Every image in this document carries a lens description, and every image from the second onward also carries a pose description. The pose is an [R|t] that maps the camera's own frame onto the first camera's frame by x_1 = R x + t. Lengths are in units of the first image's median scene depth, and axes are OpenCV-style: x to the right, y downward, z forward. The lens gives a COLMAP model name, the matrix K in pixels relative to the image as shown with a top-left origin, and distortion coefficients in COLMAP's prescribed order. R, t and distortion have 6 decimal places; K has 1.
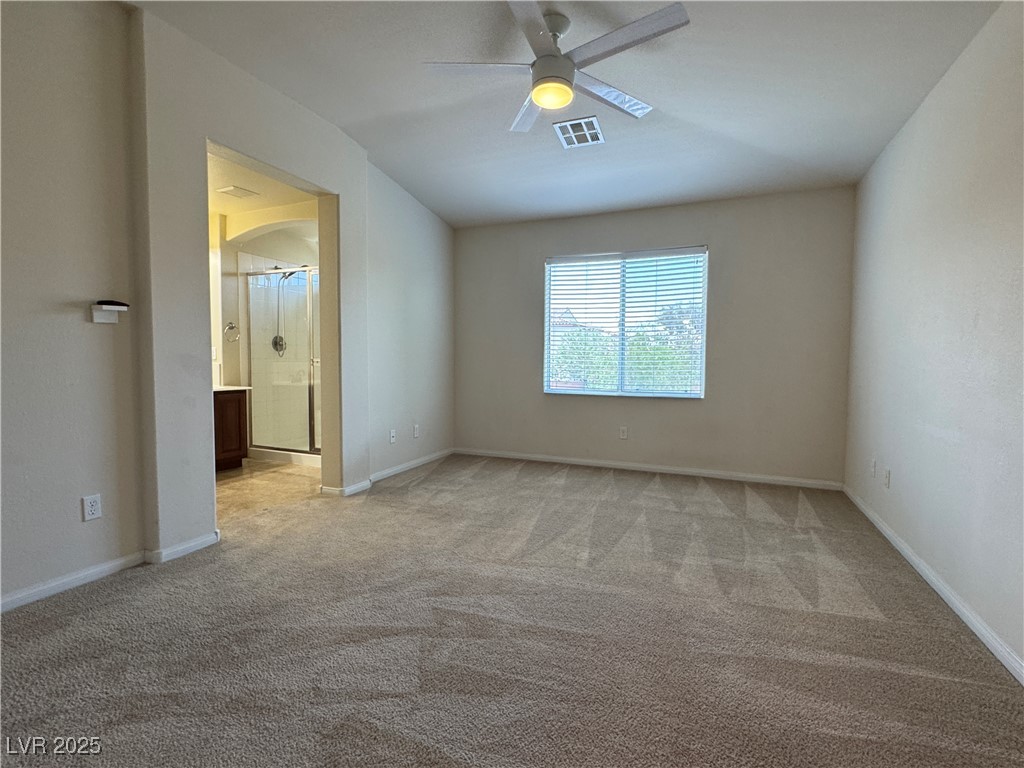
lens RADIAL K [[486.0, 0, 508.8], [0, 486.0, 383.5], [0, 0, 1]] dist [-0.004409, -0.000389]
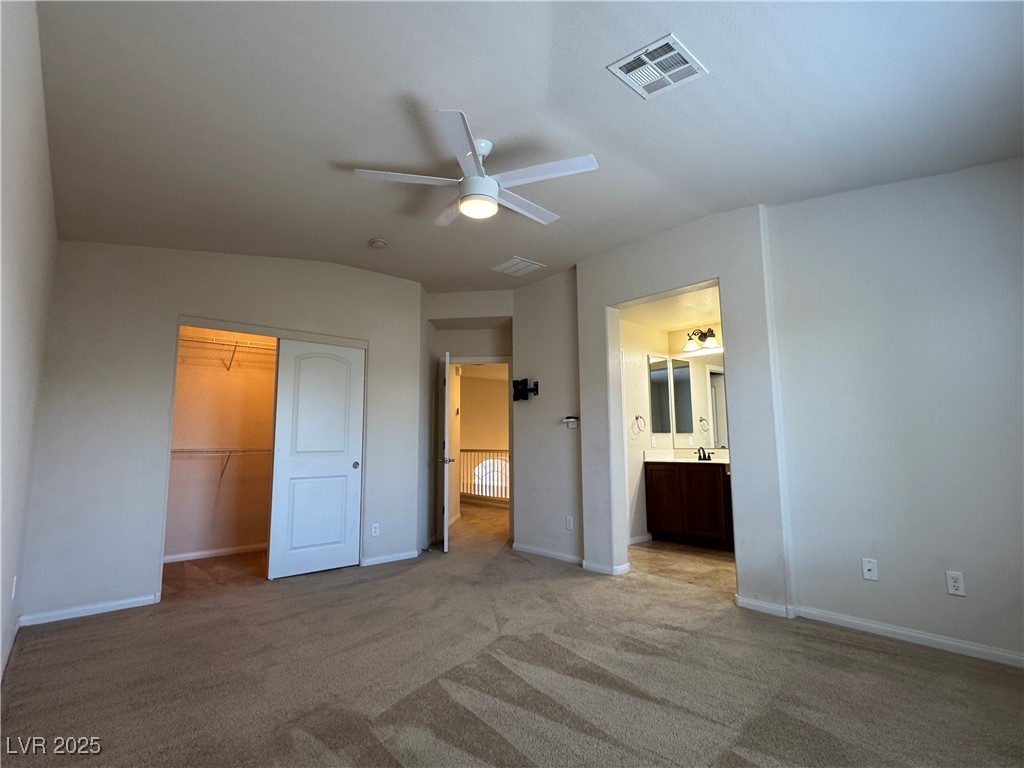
lens RADIAL K [[486.0, 0, 508.8], [0, 486.0, 383.5], [0, 0, 1]] dist [-0.004409, -0.000389]
pose [[-0.429766, -0.112384, -0.895919, 0.508545], [-0.041584, 0.993635, -0.104694, -0.042192], [0.901982, -0.007739, -0.431703, 0.781598]]
